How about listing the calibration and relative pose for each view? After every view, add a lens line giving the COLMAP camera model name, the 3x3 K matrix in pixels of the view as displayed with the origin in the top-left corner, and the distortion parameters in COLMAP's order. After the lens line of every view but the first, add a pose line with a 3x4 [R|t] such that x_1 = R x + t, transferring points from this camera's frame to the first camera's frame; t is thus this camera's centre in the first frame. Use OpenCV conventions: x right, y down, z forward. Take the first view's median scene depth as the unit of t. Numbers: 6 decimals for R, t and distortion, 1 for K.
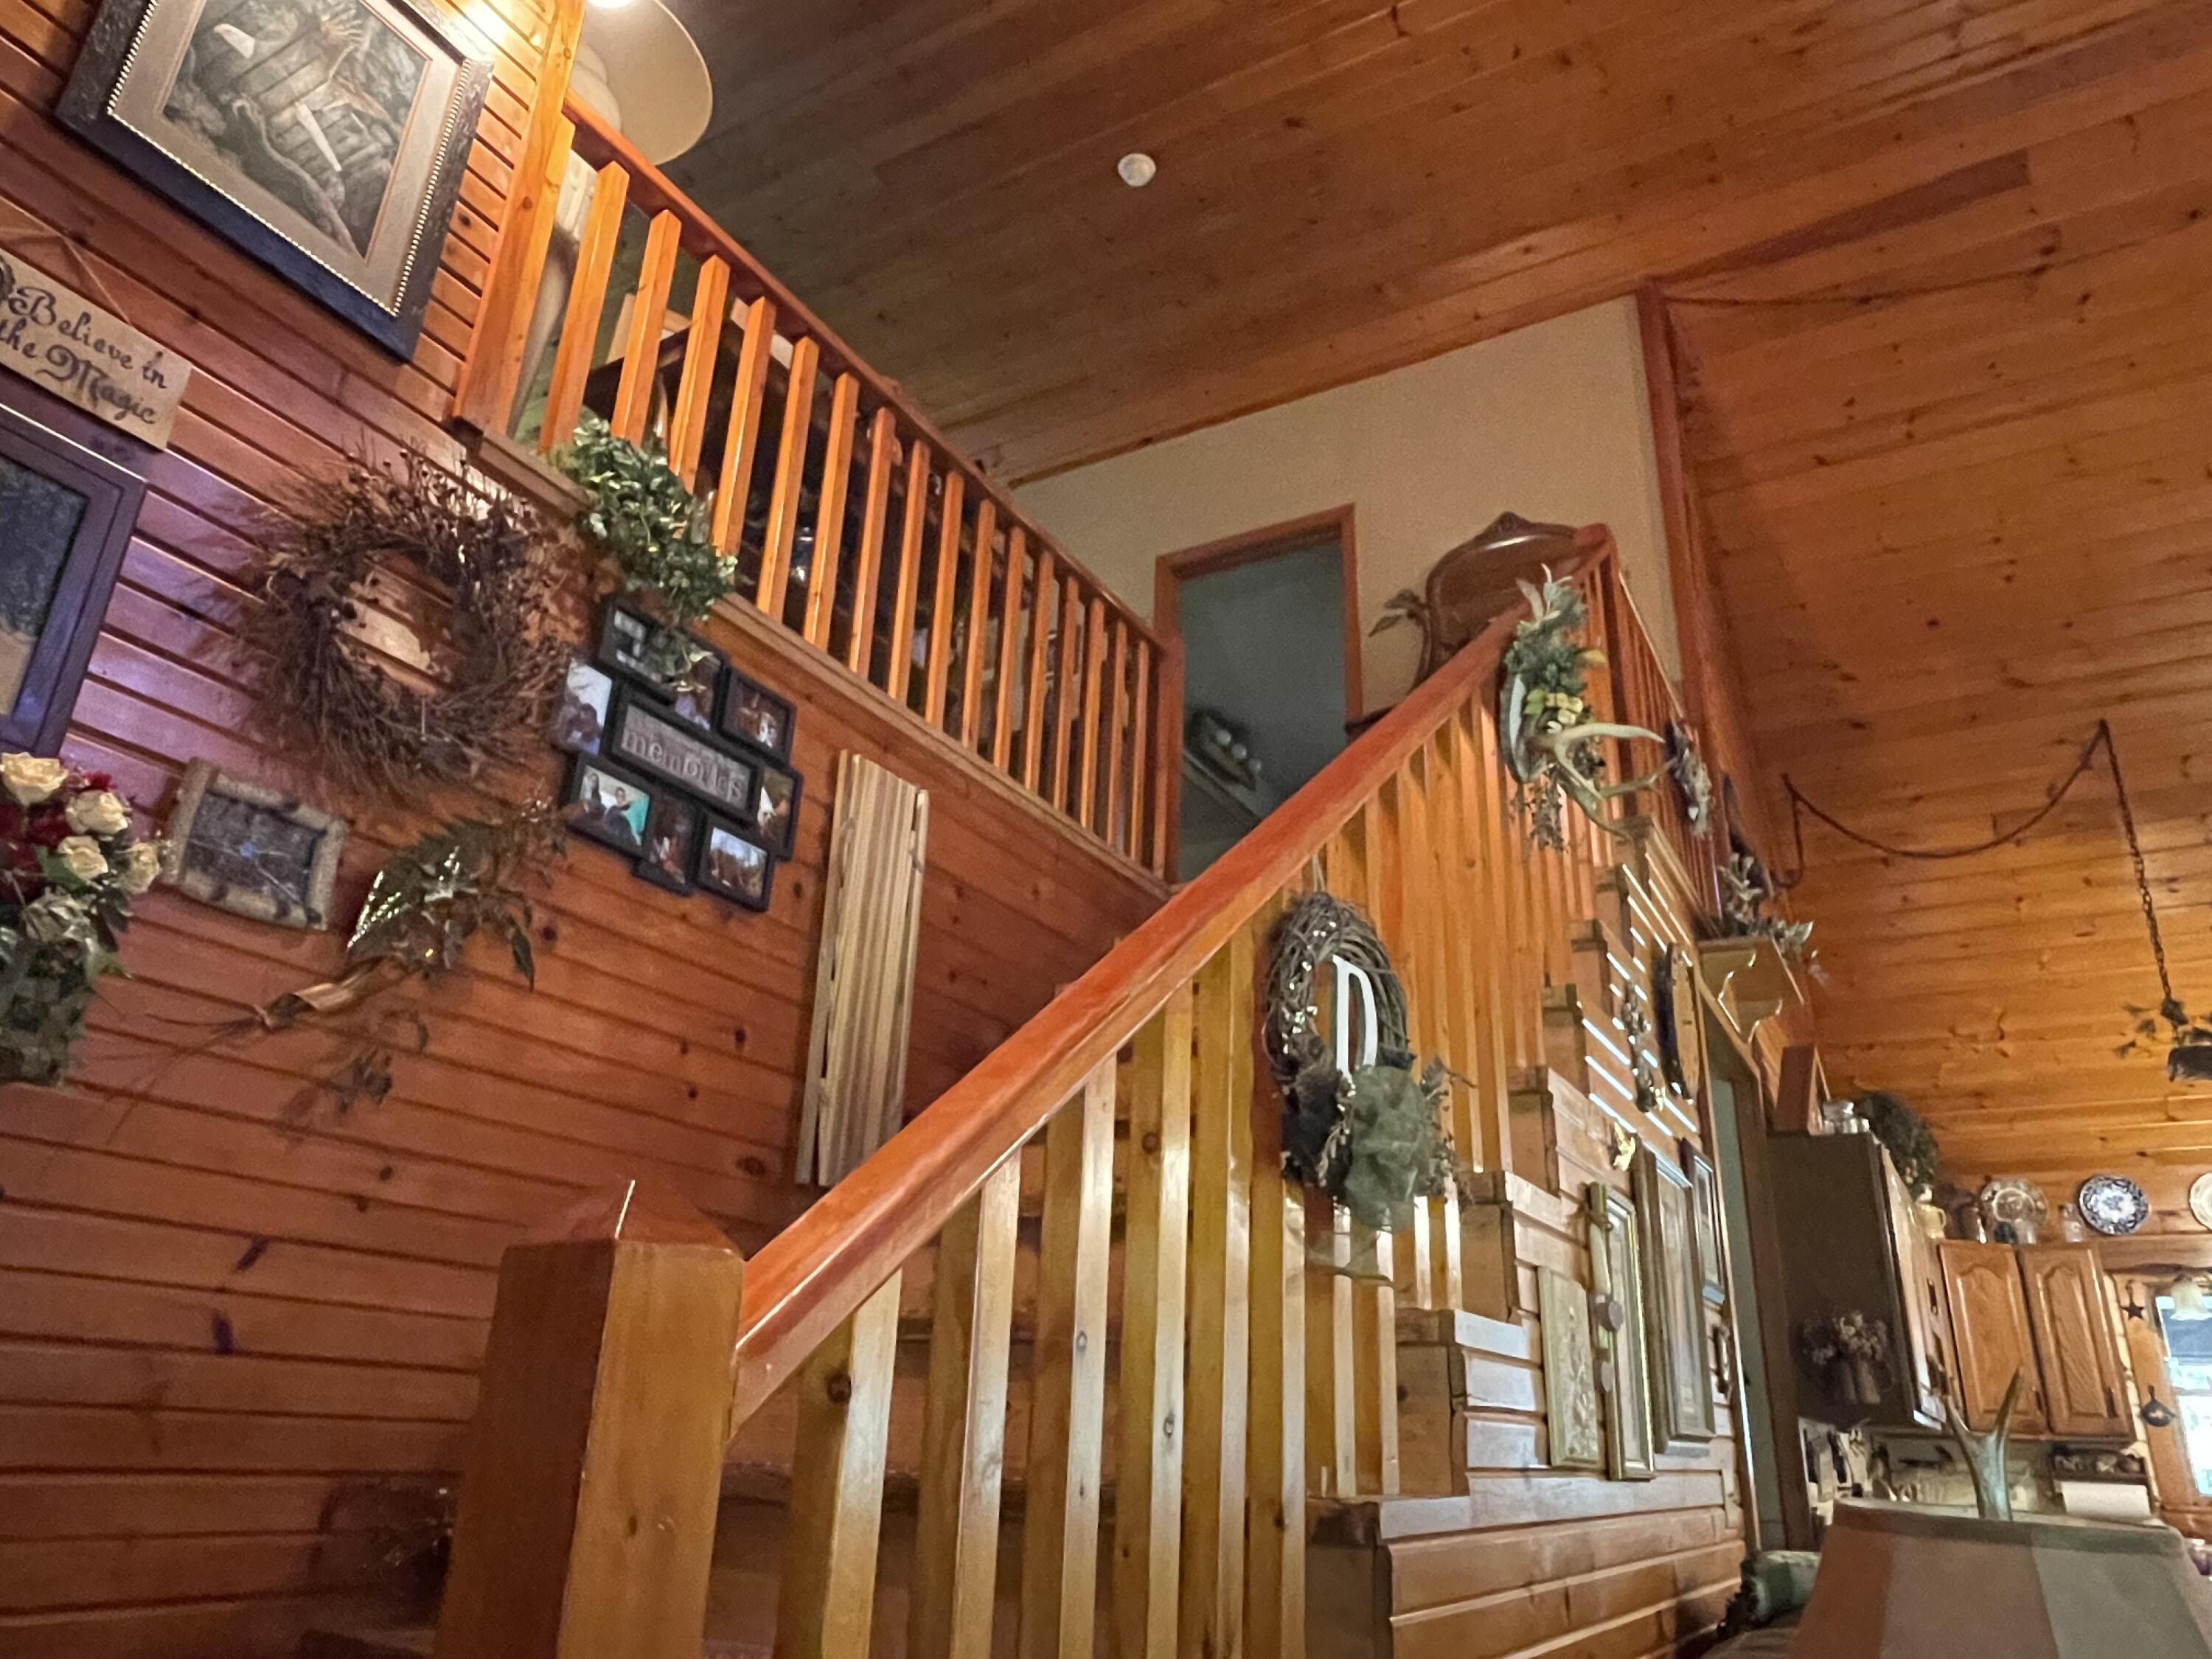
lens RADIAL K [[1497.7, 0, 1094.5], [0, 1497.7, 810.5], [0, 0, 1]] dist [0.014461, -0.021939]
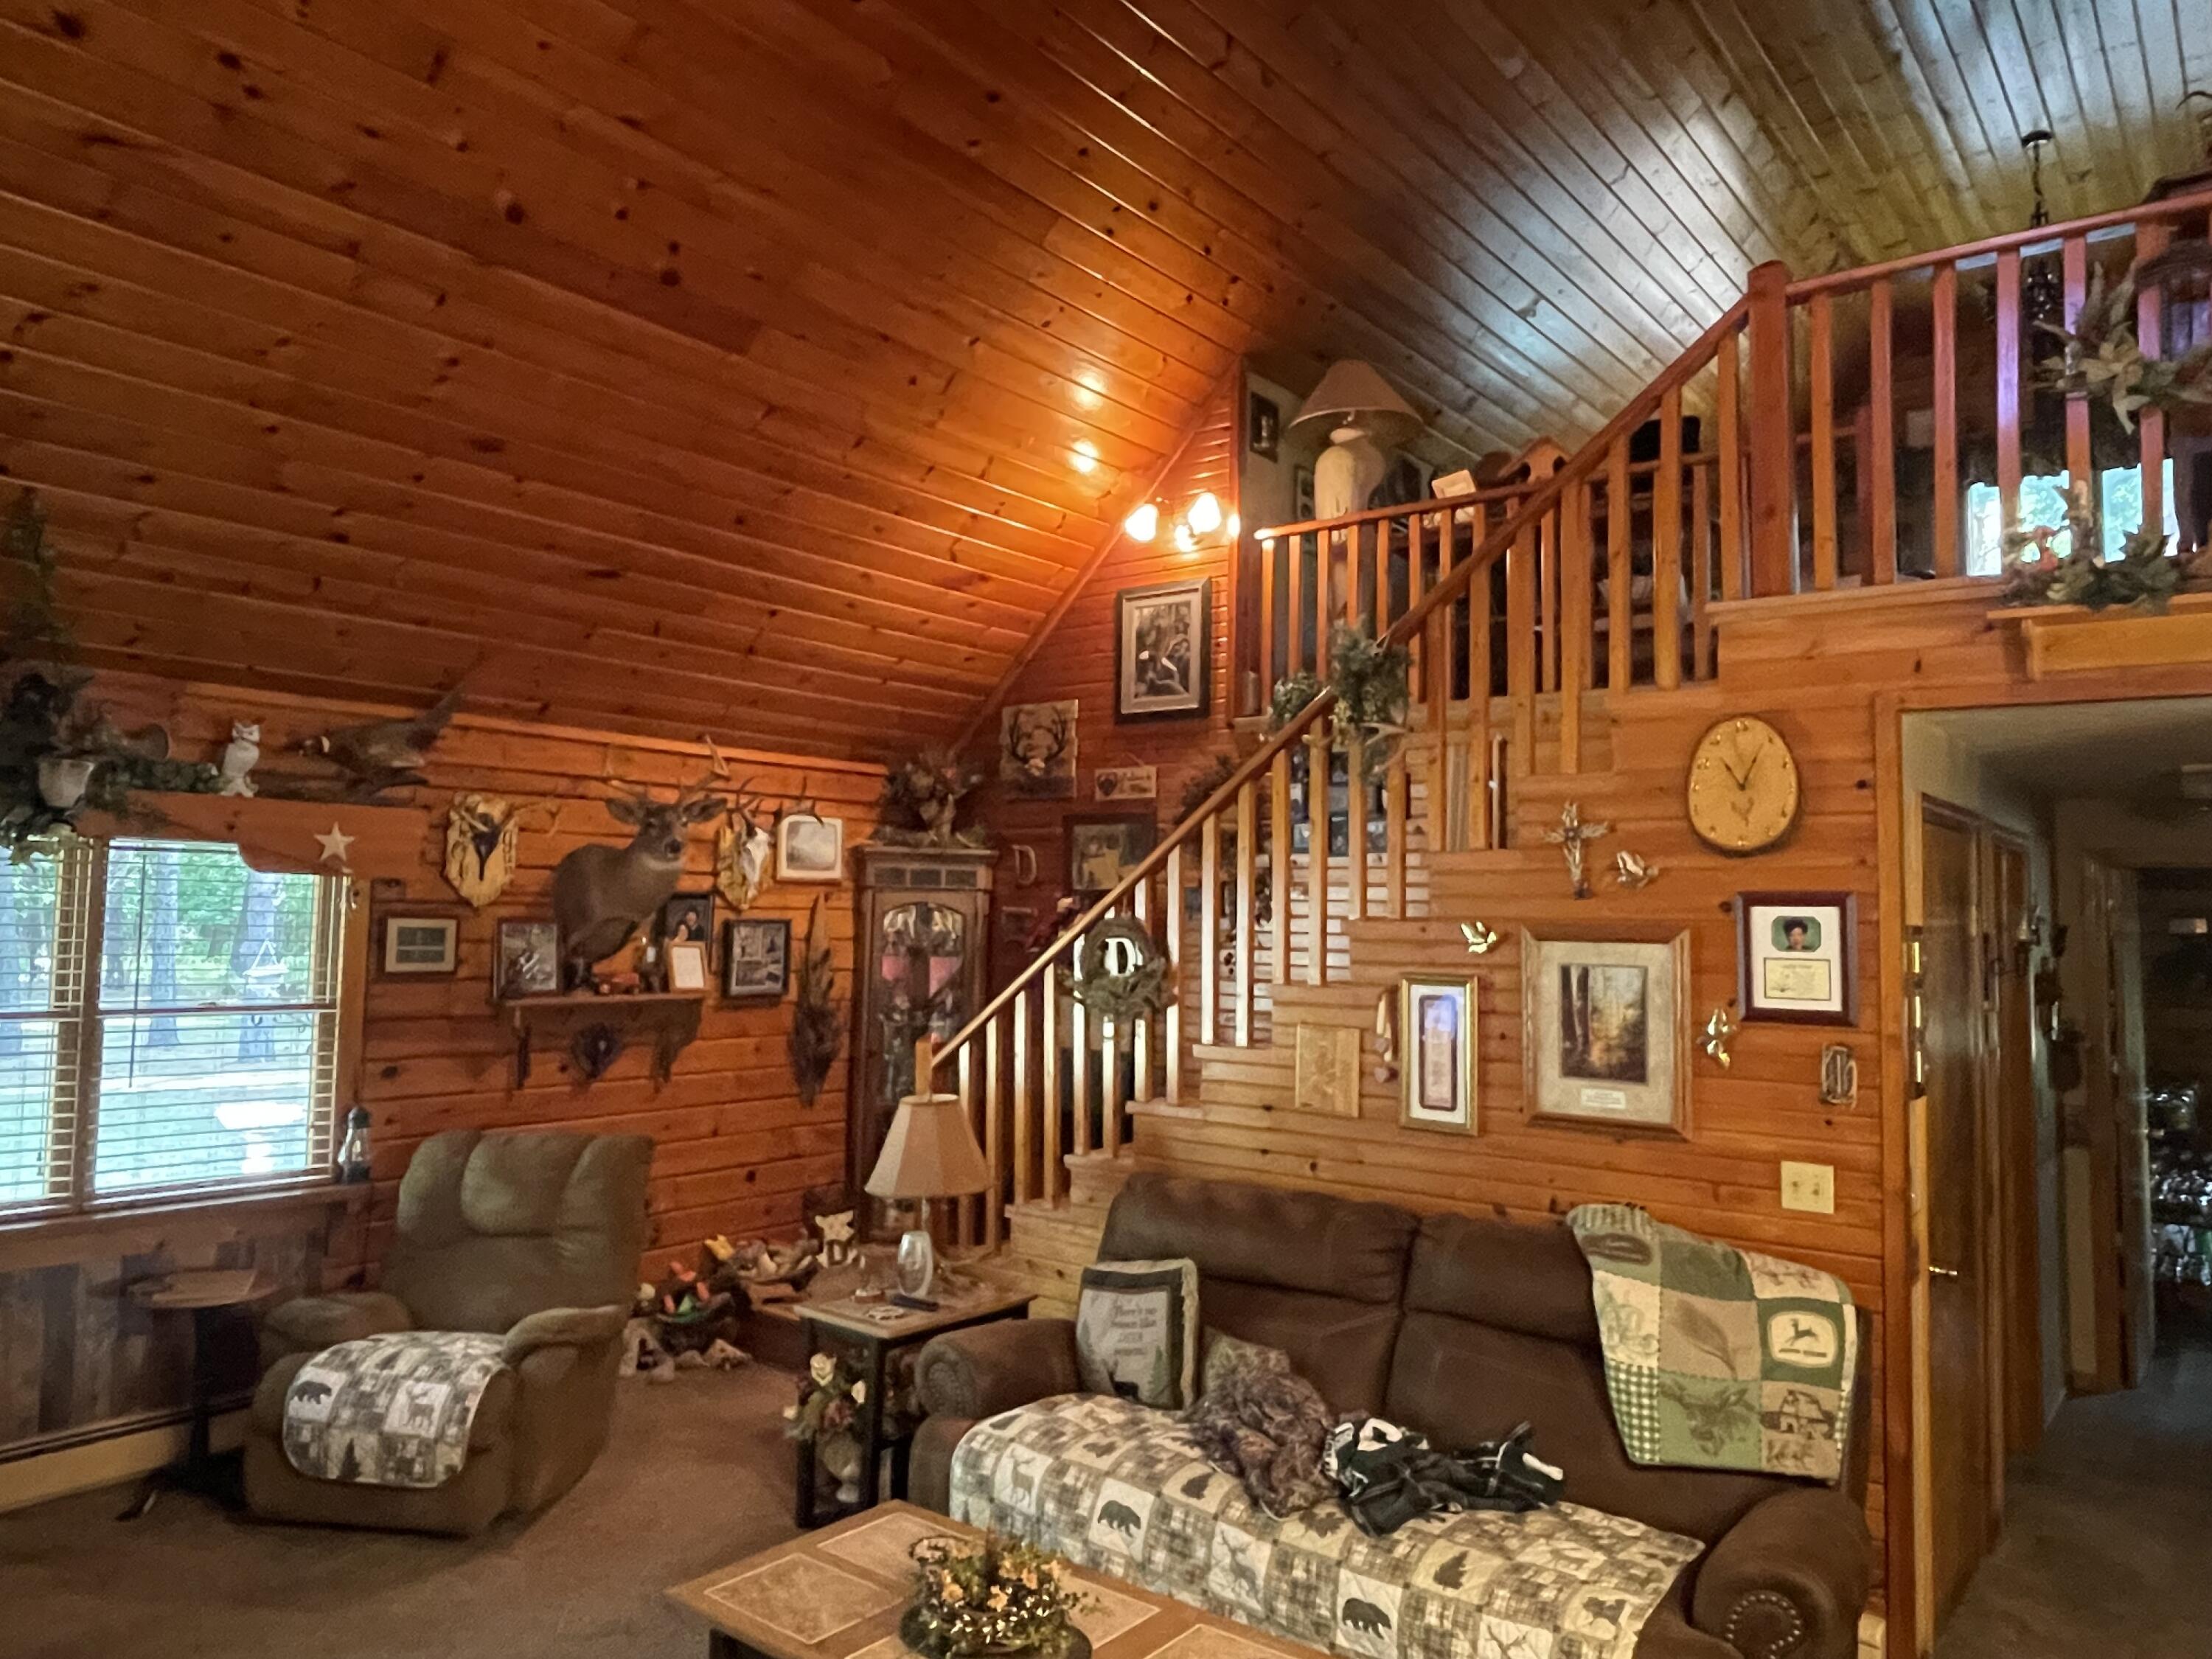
lens RADIAL K [[1497.7, 0, 1106.8], [0, 1497.7, 820.1], [0, 0, 1]] dist [0.014461, -0.021939]
pose [[-0.144963, -0.101042, -0.984264, 0.847723], [0.363665, 0.919702, -0.147975, 0.085341], [0.920181, -0.379393, -0.096577, 0.362611]]
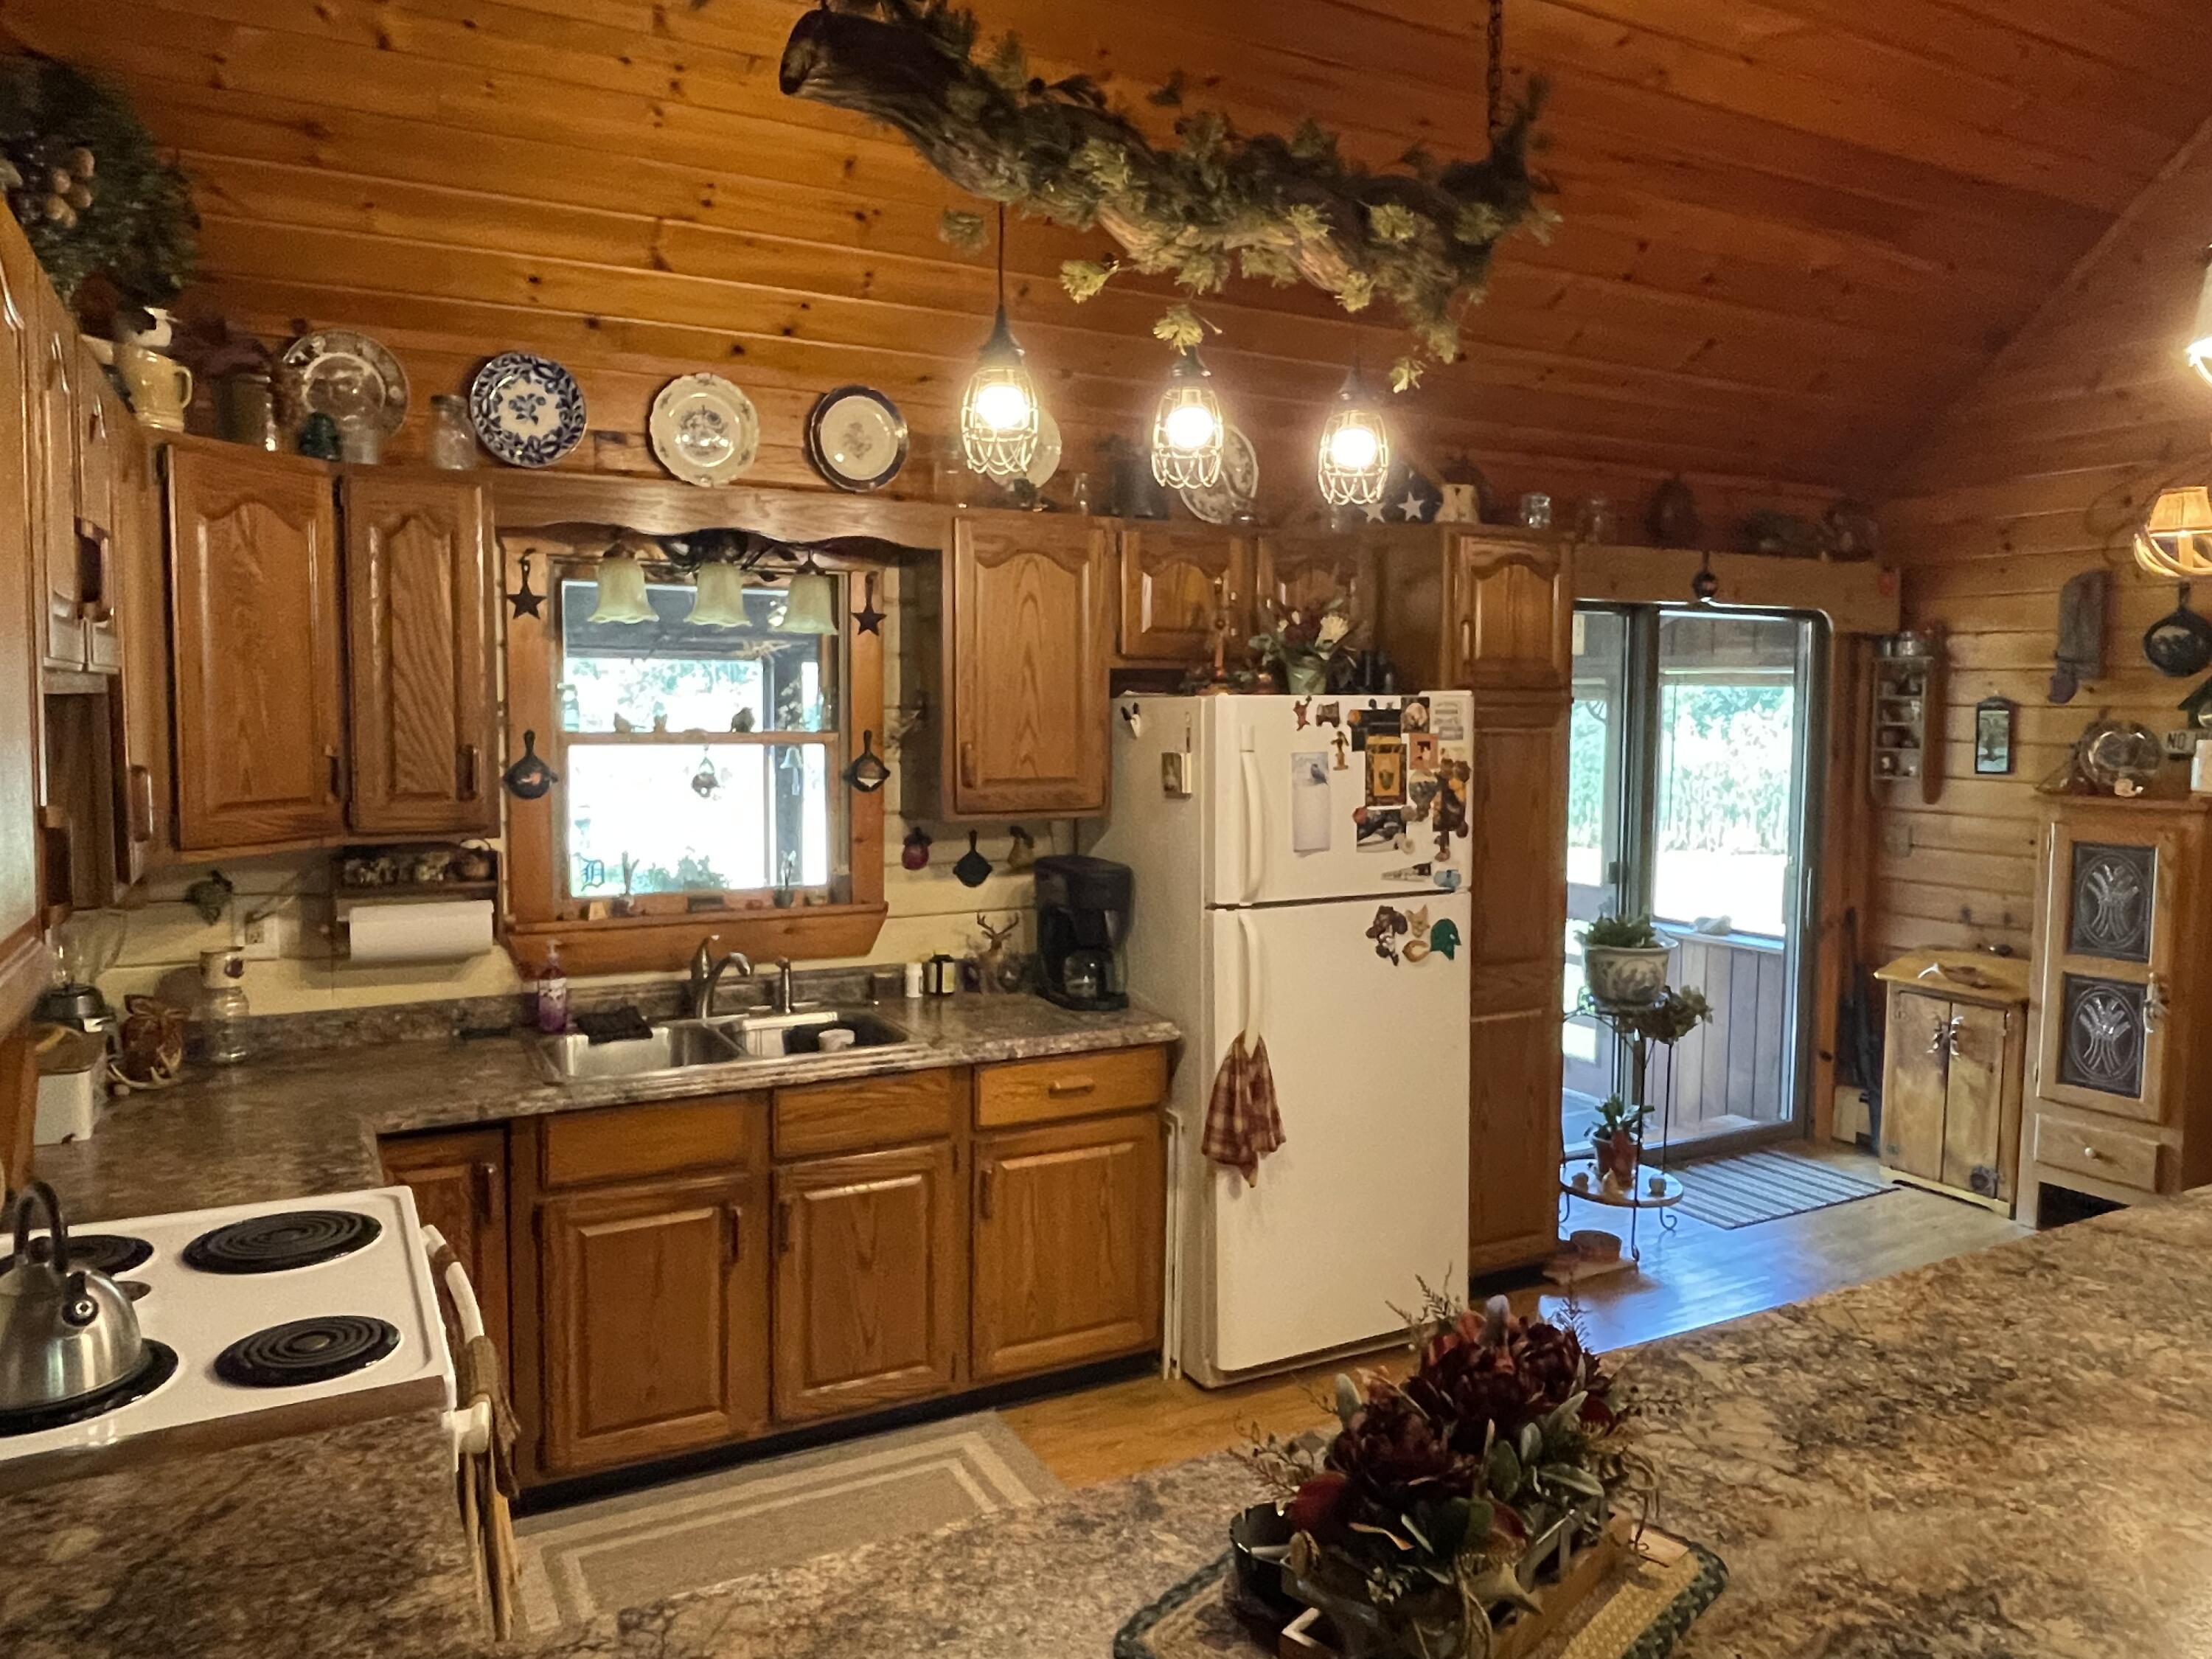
lens RADIAL K [[1497.7, 0, 1088.0], [0, 1497.7, 815.7], [0, 0, 1]] dist [0.014461, -0.021939]
pose [[0.530351, -0.096482, 0.842270, 0.343306], [-0.317196, 0.898761, 0.302681, 0.177819], [-0.786202, -0.427692, 0.446056, 0.577969]]
